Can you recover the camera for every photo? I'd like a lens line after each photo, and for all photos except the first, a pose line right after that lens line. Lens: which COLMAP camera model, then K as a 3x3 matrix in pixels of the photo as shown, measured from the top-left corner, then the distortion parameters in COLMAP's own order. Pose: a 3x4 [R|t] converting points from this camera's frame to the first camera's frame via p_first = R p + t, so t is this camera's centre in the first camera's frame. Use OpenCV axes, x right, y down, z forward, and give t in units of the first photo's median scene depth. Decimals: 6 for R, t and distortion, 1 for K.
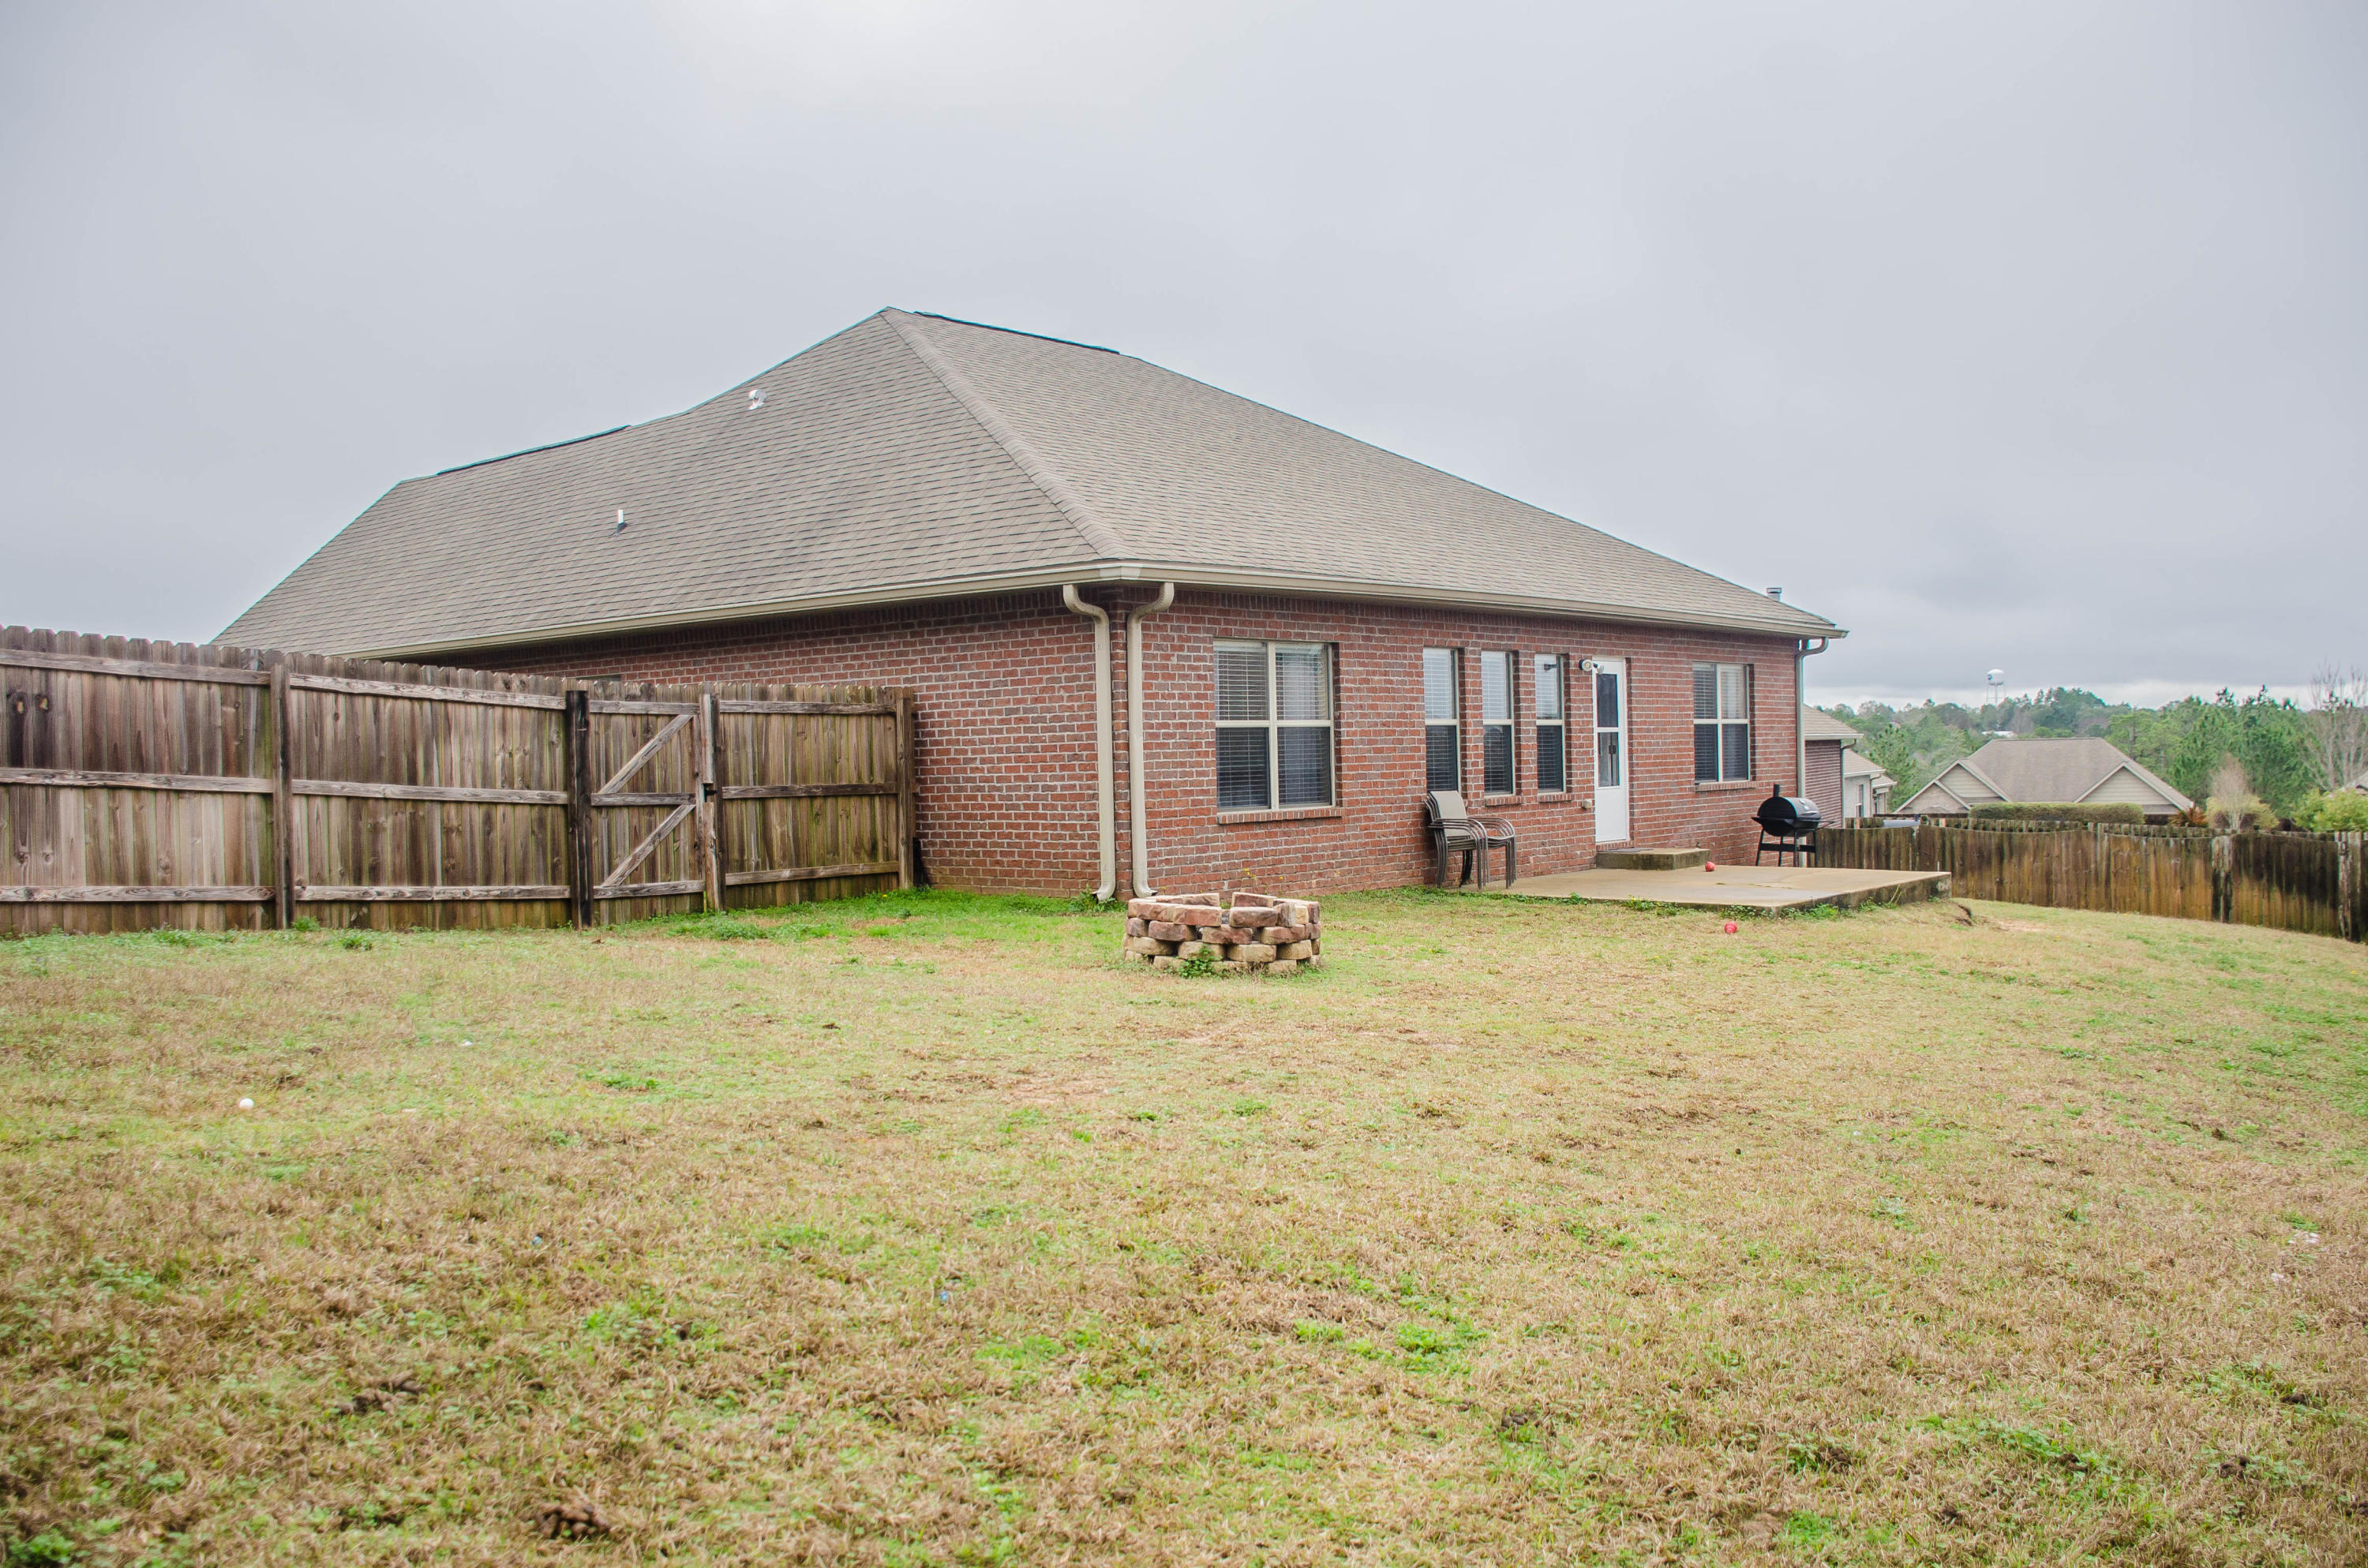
lens RADIAL K [[1858.7, 0, 1185.6], [0, 1858.7, 800.5], [0, 0, 1]] dist [-0.145935, 0.107160]
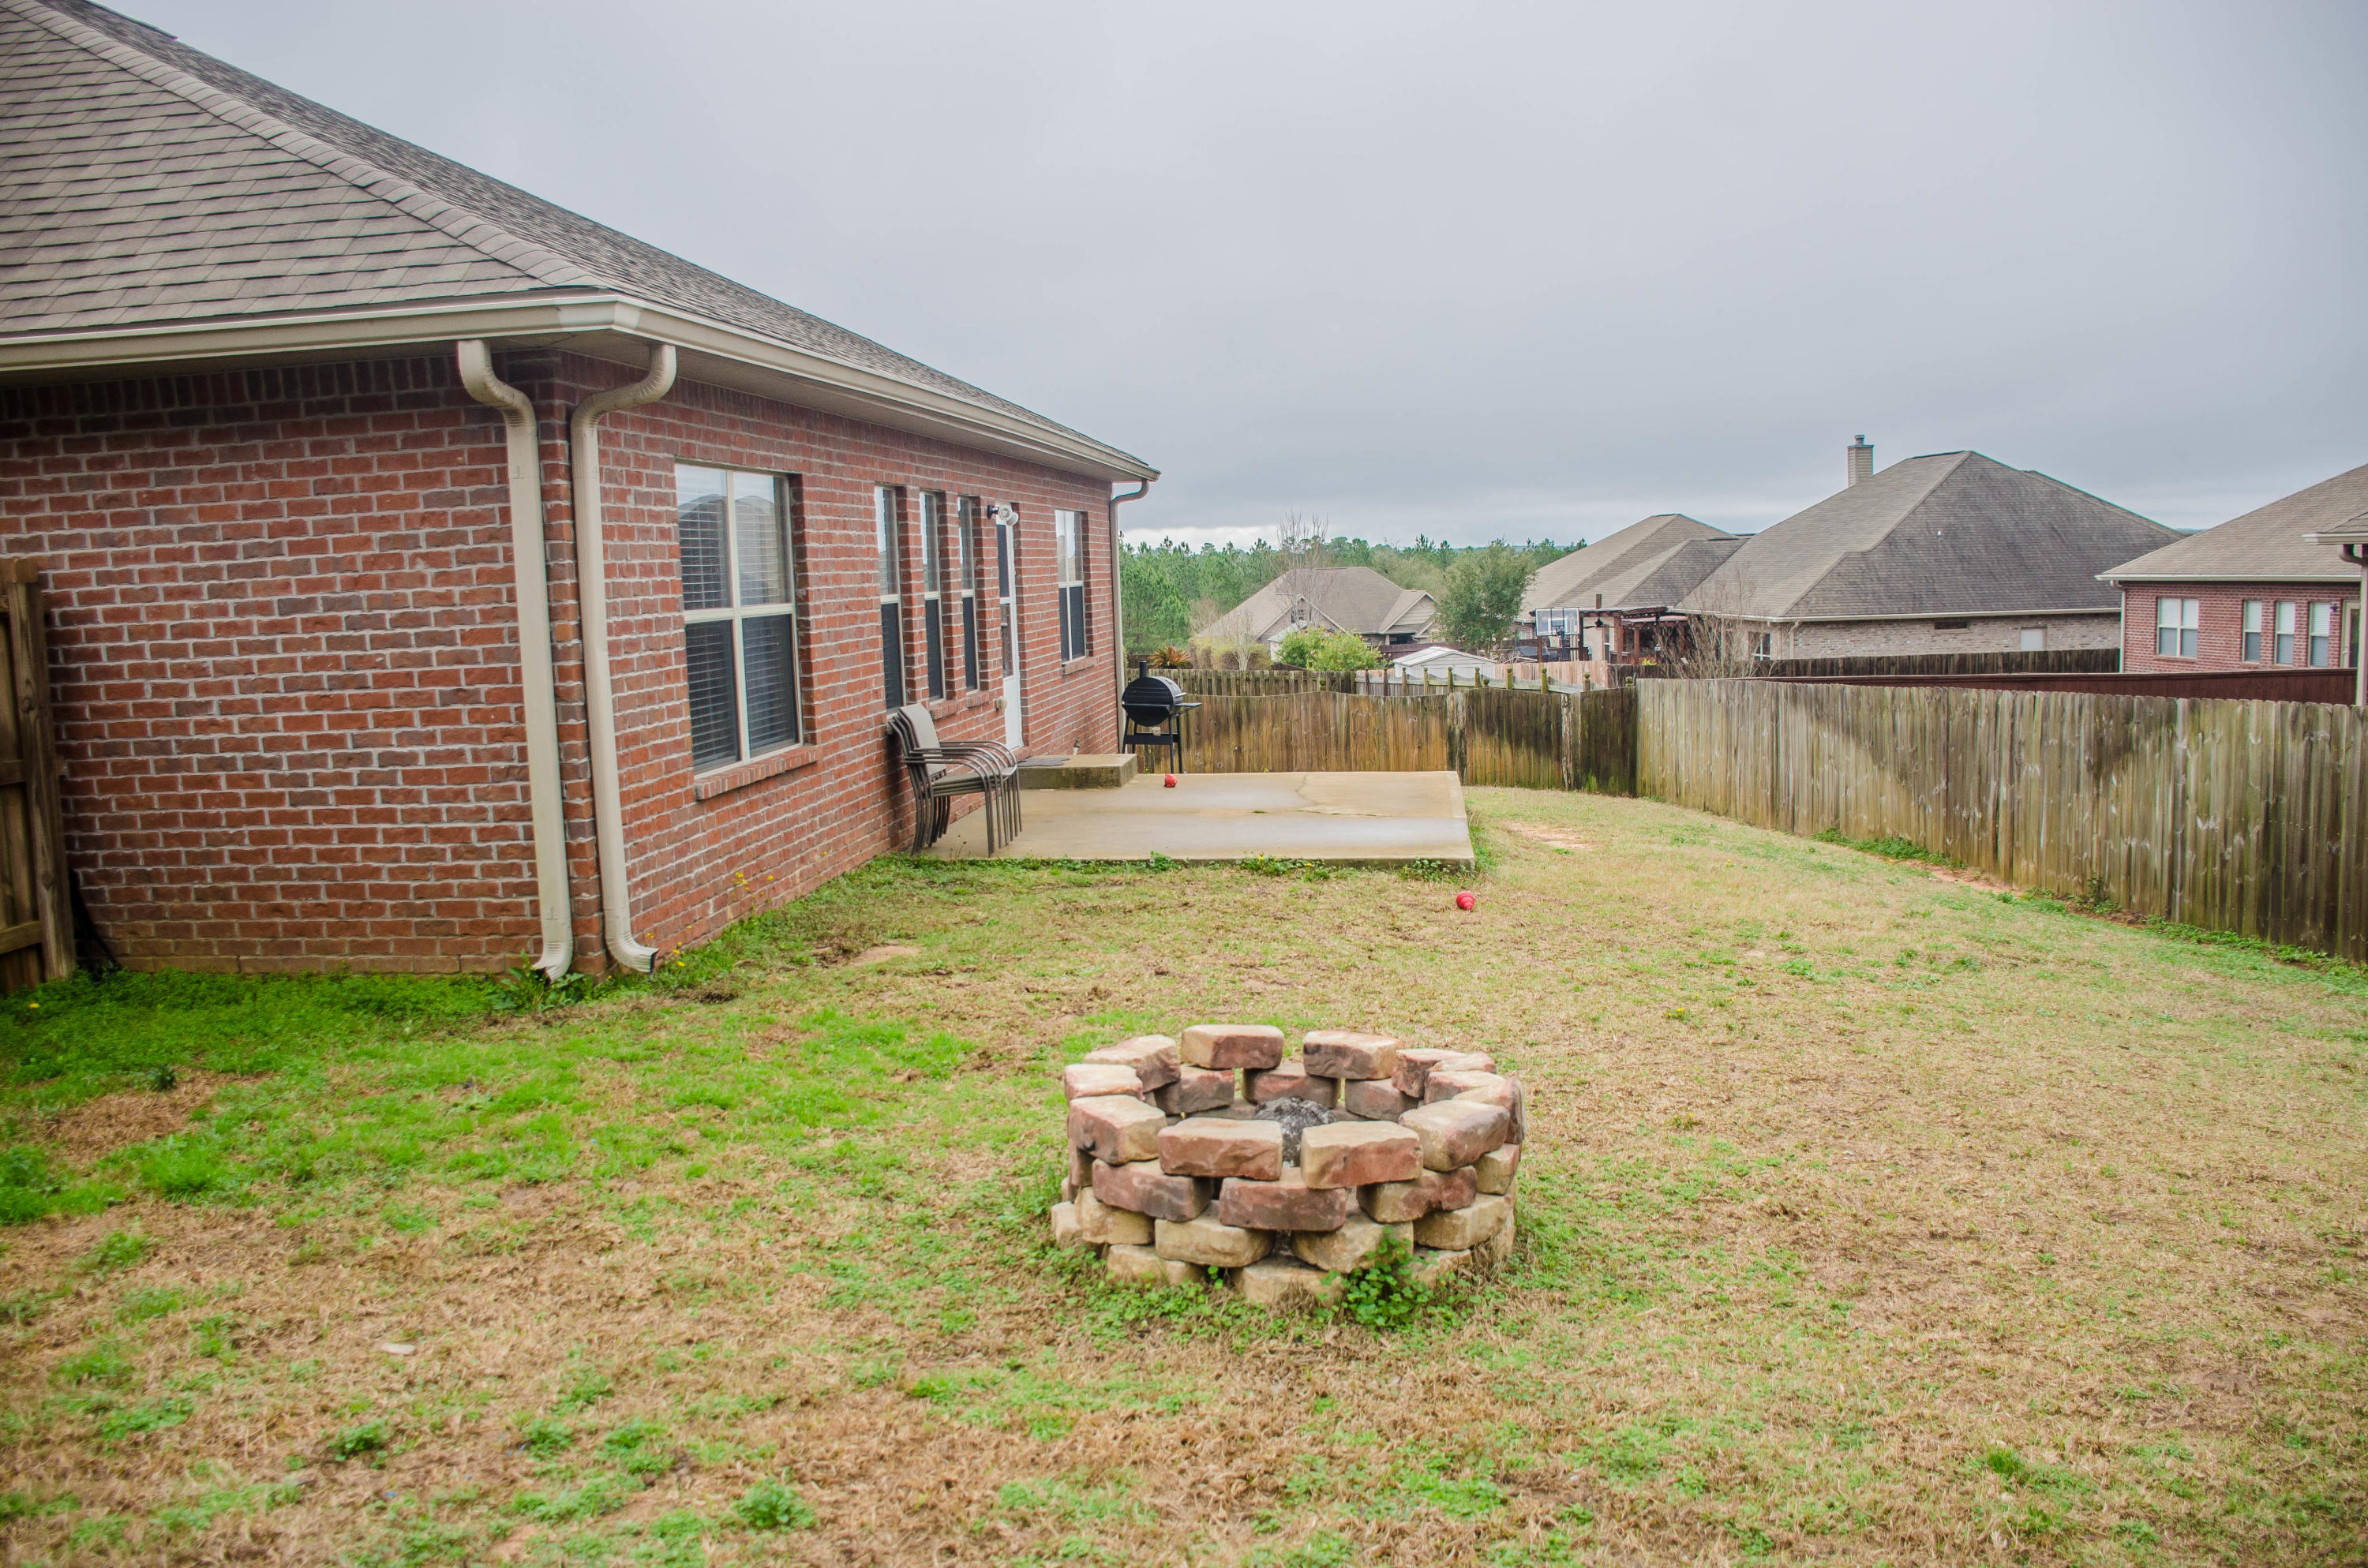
lens RADIAL K [[1858.7, 0, 1185.6], [0, 1858.7, 800.5], [0, 0, 1]] dist [-0.145935, 0.107160]
pose [[0.847345, -0.073956, 0.525868, -0.145315], [0.031262, 0.995485, 0.089627, -0.031393], [-0.530122, -0.059505, 0.845831, 0.454800]]
